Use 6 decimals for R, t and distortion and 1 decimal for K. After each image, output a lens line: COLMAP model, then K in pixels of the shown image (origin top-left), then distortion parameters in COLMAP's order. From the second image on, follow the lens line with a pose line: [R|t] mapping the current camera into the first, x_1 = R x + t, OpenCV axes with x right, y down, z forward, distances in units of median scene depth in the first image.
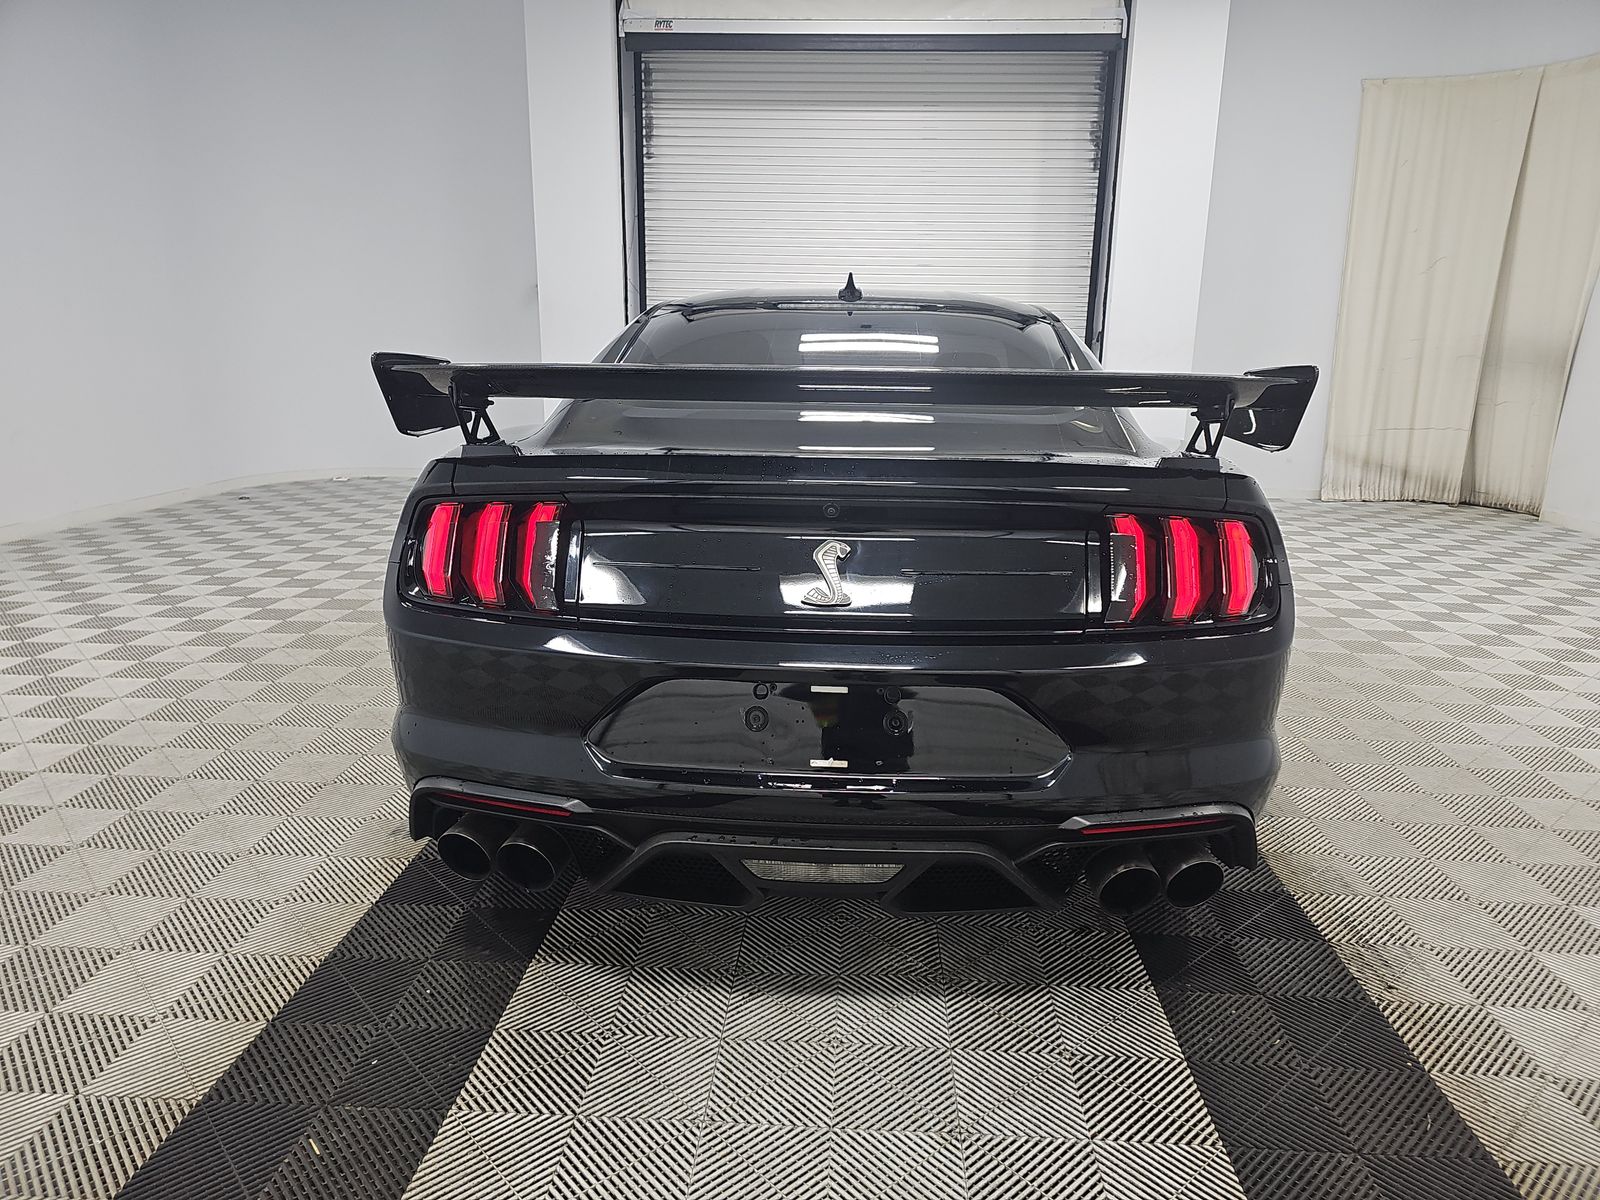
lens RADIAL K [[1049.1, 0, 797.2], [0, 1049.1, 636.2], [0, 0, 1]] dist [0.006140, -0.000978]
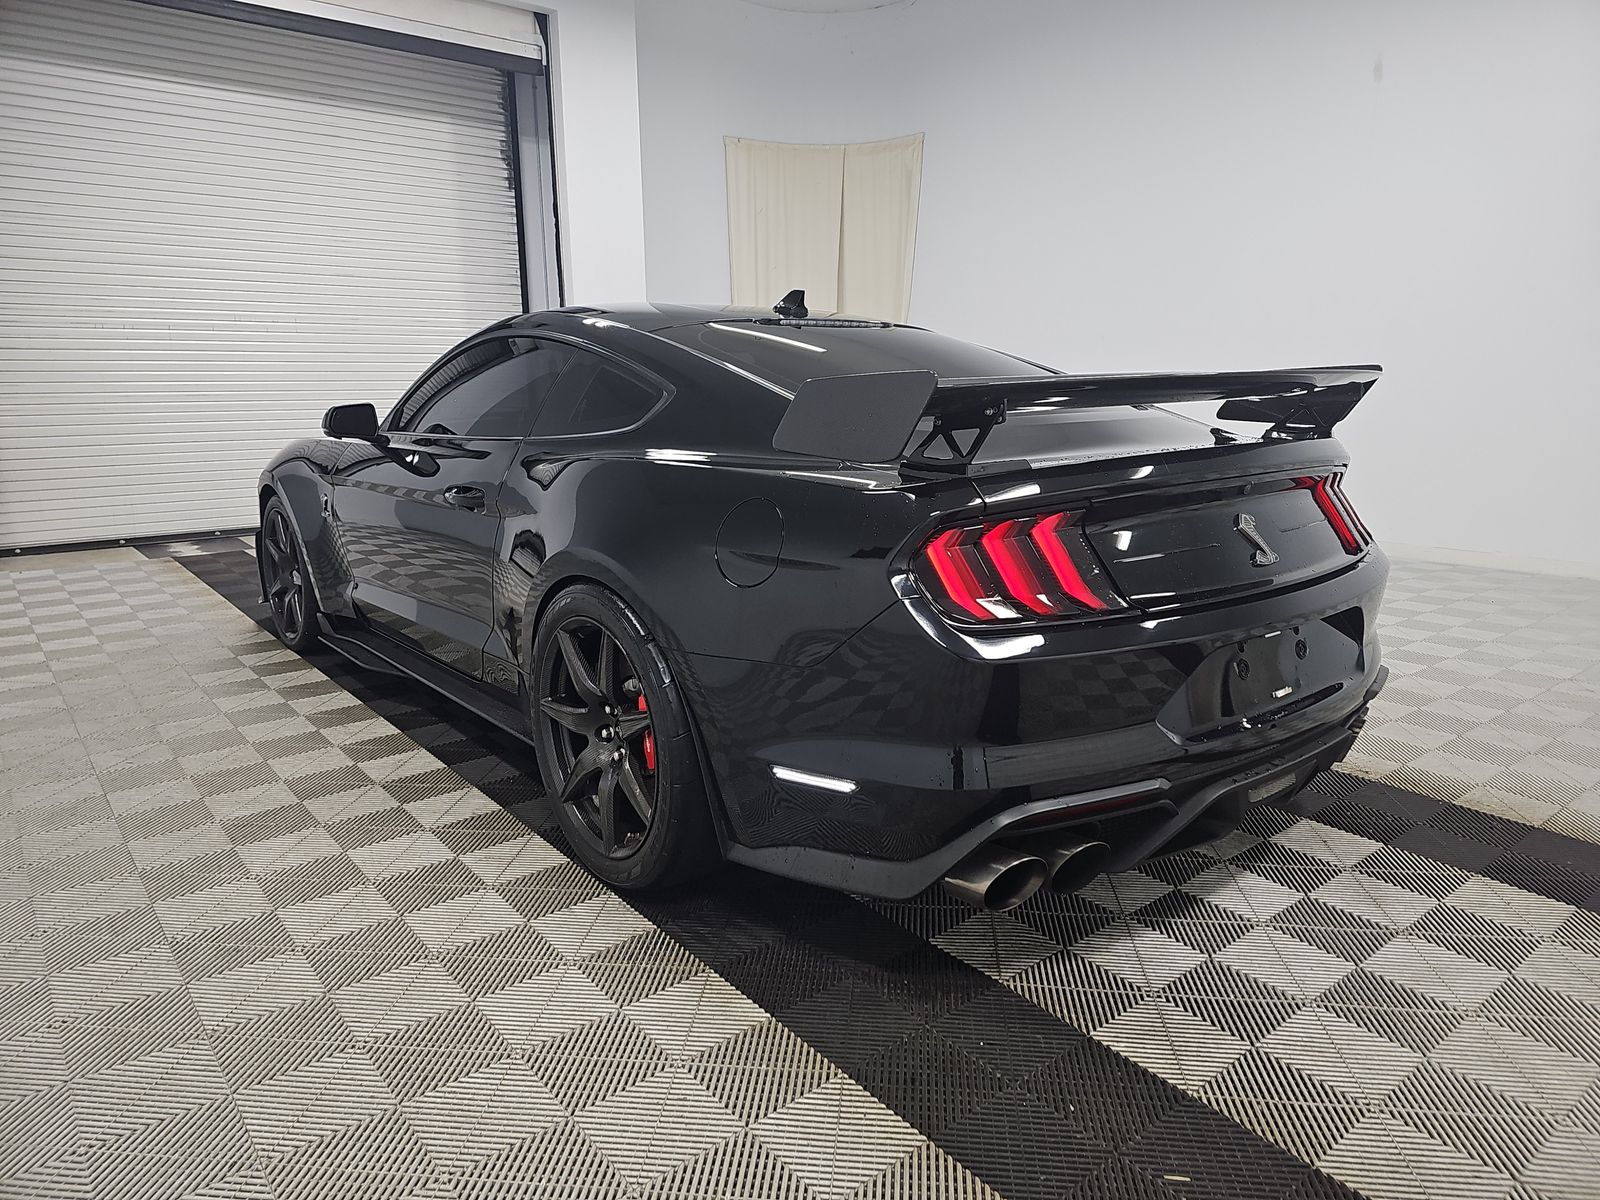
lens RADIAL K [[1042.1, 0, 800.0], [0, 1042.1, 600.0], [0, 0, 1]] dist [0.005444, 0.001236]
pose [[0.729479, -0.161717, 0.664611, -0.265552], [0.195239, 0.980455, 0.024276, -0.037770], [-0.655548, 0.112050, 0.746795, 0.144221]]
